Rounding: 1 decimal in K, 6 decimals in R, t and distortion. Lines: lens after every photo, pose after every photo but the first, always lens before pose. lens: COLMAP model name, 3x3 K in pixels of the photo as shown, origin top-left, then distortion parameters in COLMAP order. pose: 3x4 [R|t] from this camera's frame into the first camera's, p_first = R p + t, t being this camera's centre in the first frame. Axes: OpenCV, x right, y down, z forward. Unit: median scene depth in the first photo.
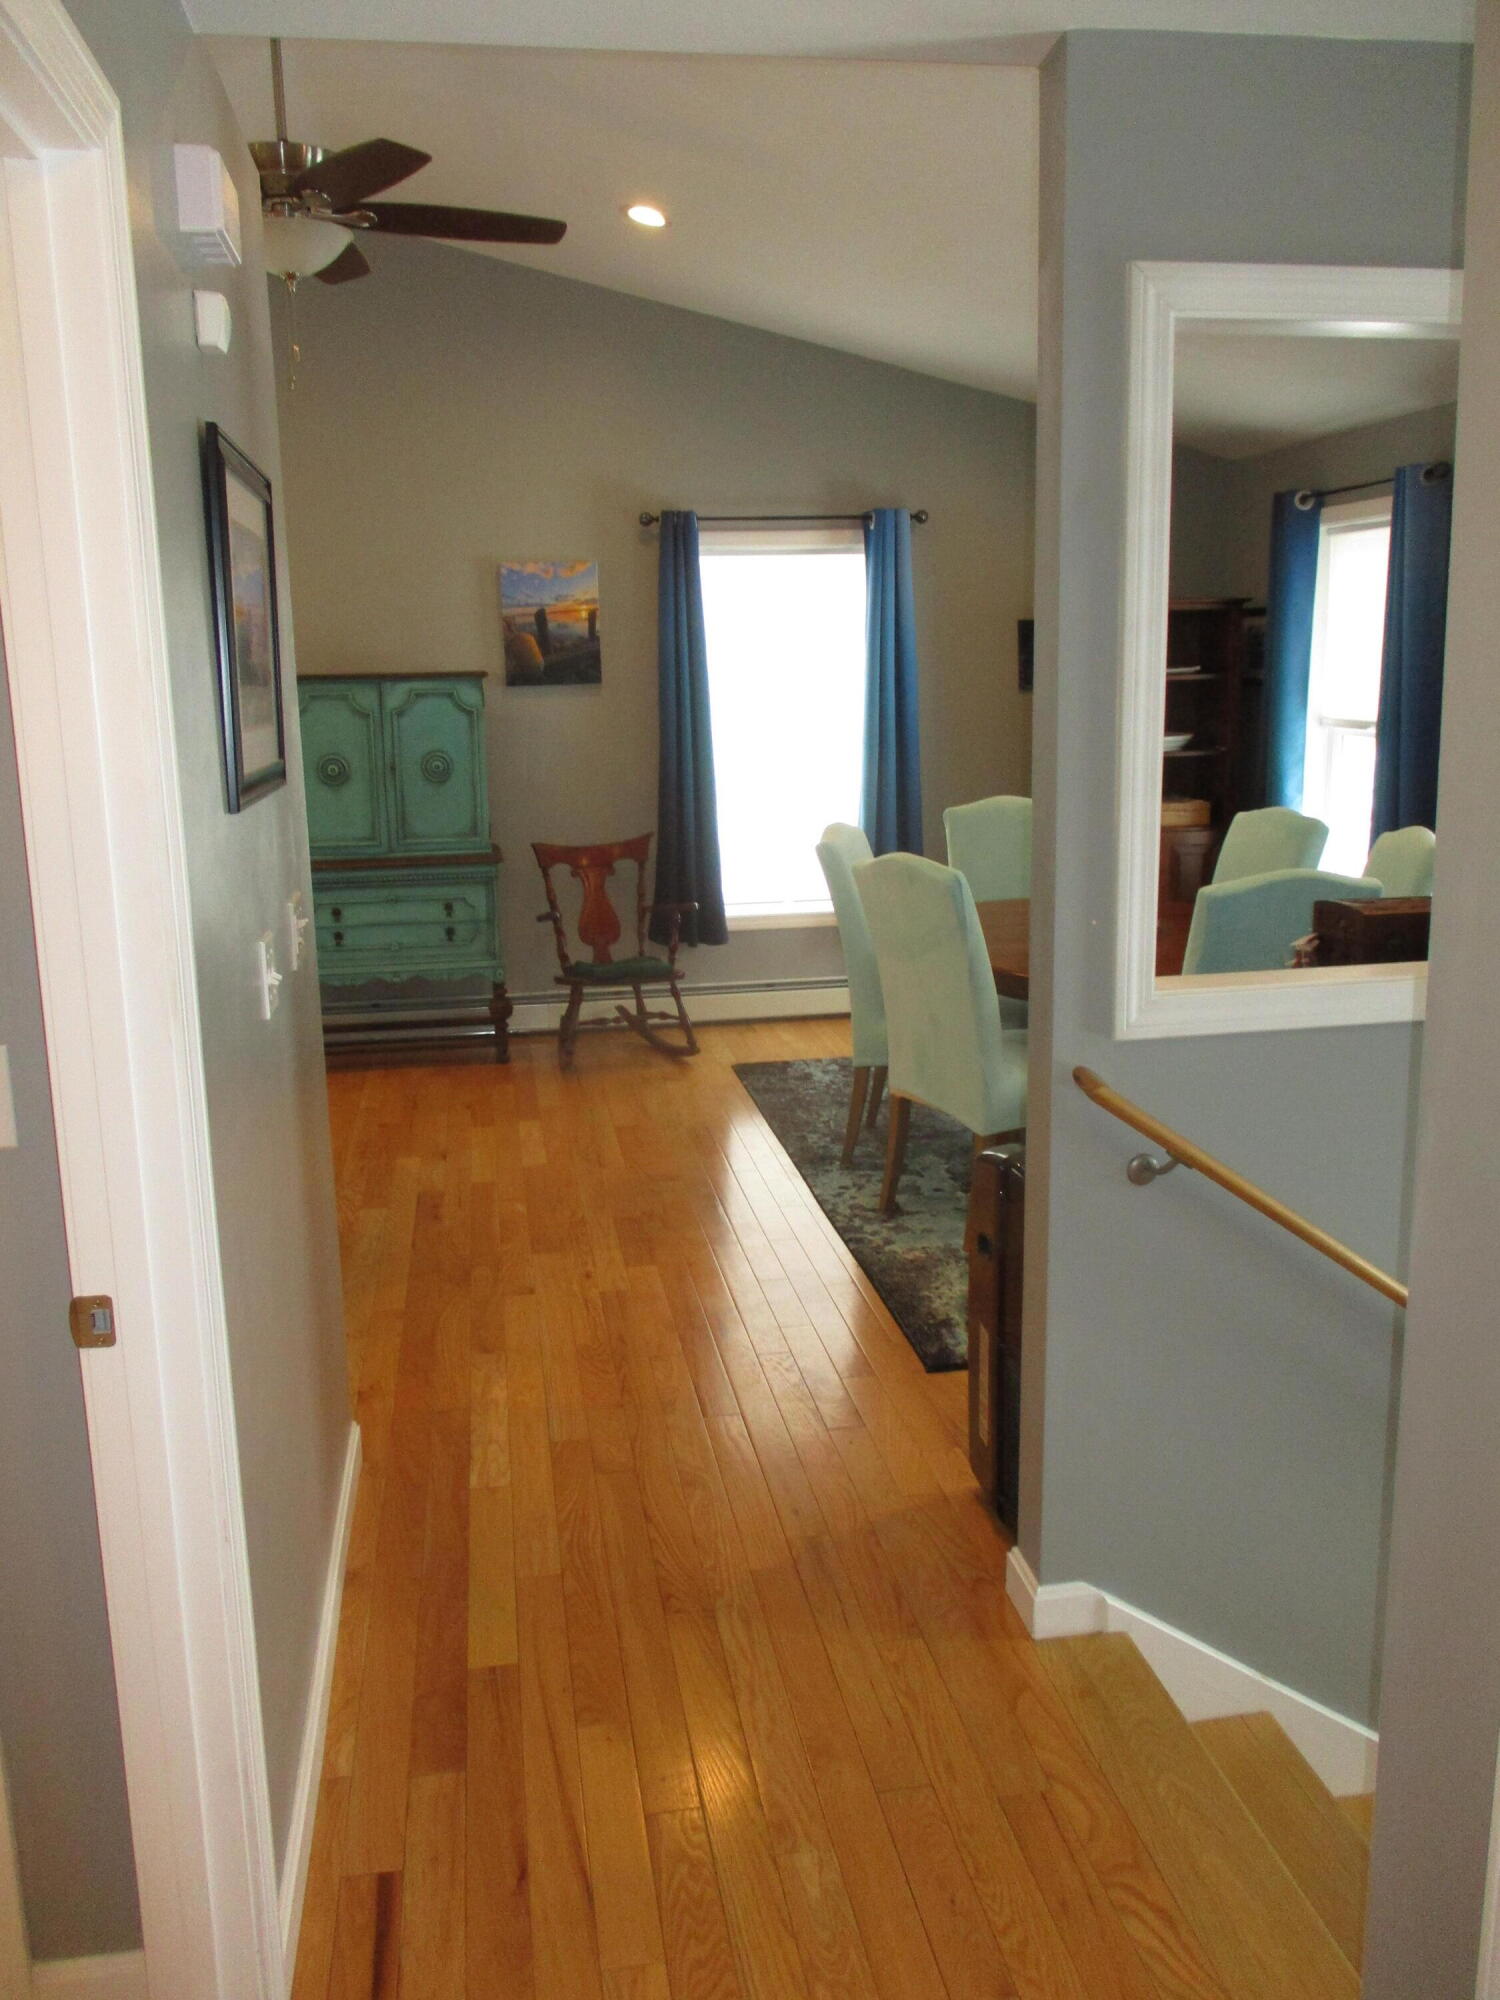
lens RADIAL K [[1697.1, 0, 750.0], [0, 1697.1, 1000.0], [0, 0, 1]] dist [0.006608, 0.014547]
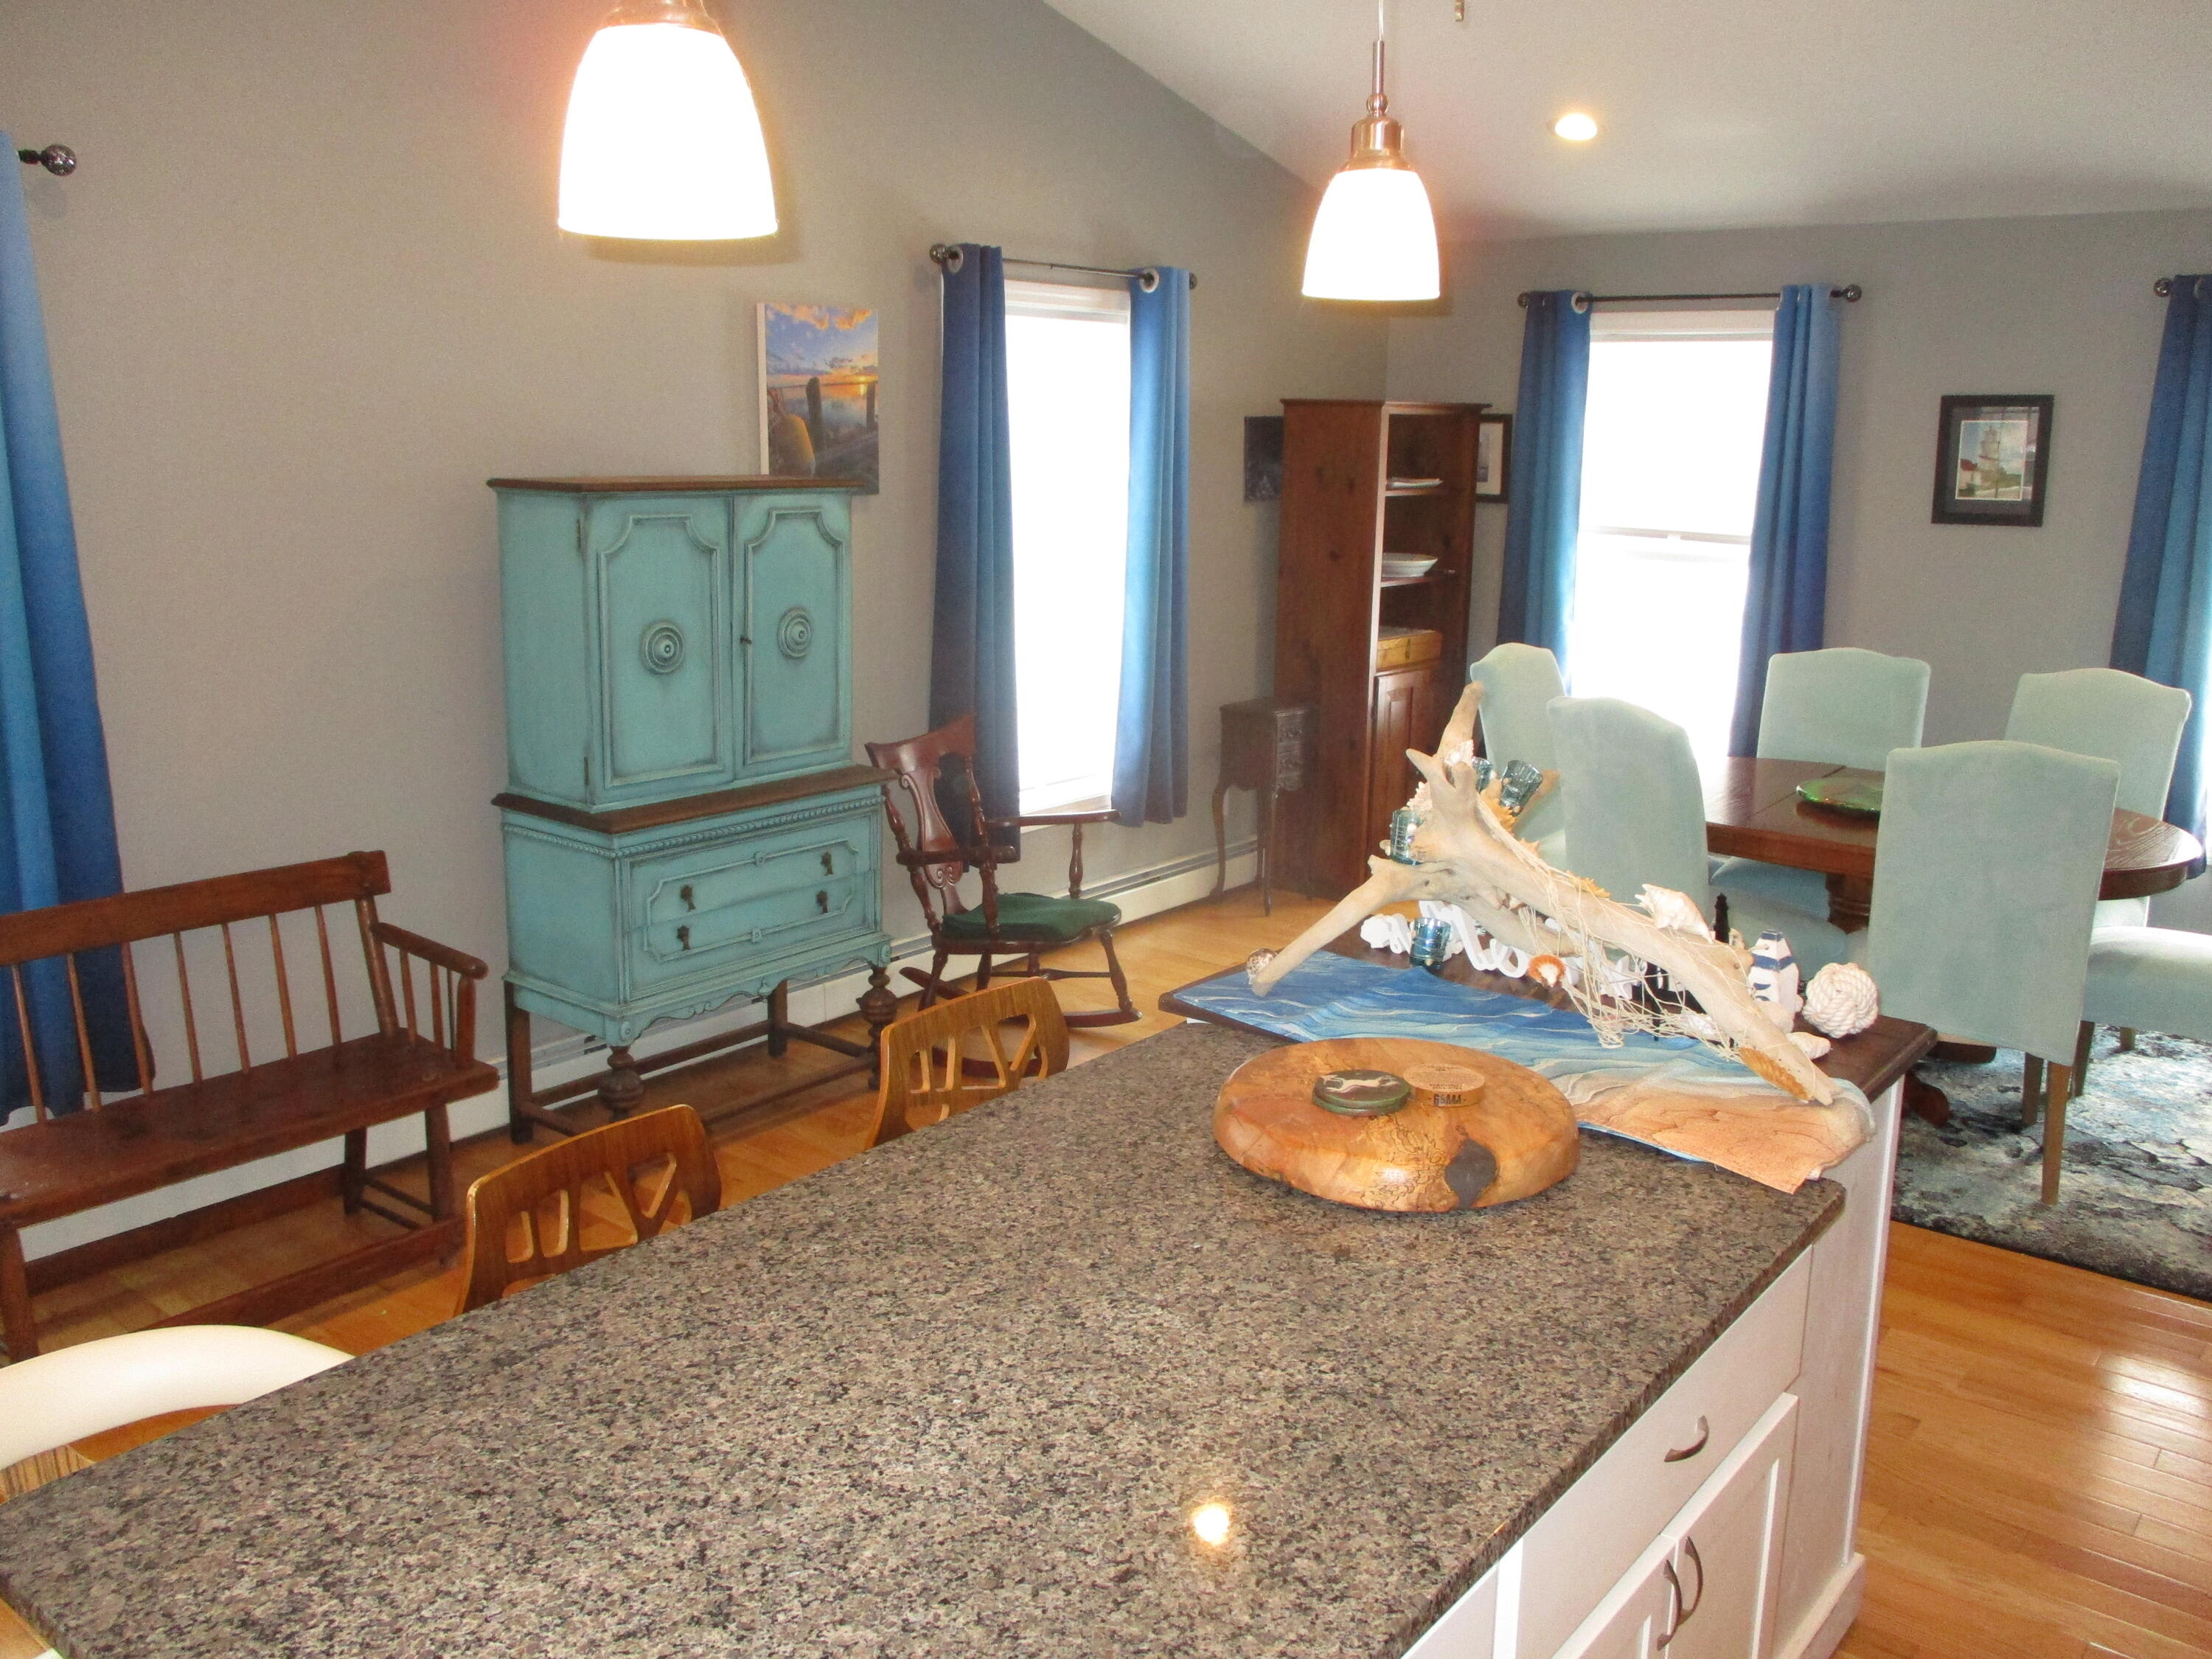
lens RADIAL K [[1877.0, 0, 1109.0], [0, 1877.0, 826.6], [0, 0, 1]] dist [0.006608, 0.014547]
pose [[0.696871, -0.123471, 0.706488, -0.571111], [0.116105, 0.991497, 0.058756, -0.091470], [-0.707736, 0.041081, 0.705282, 0.429017]]
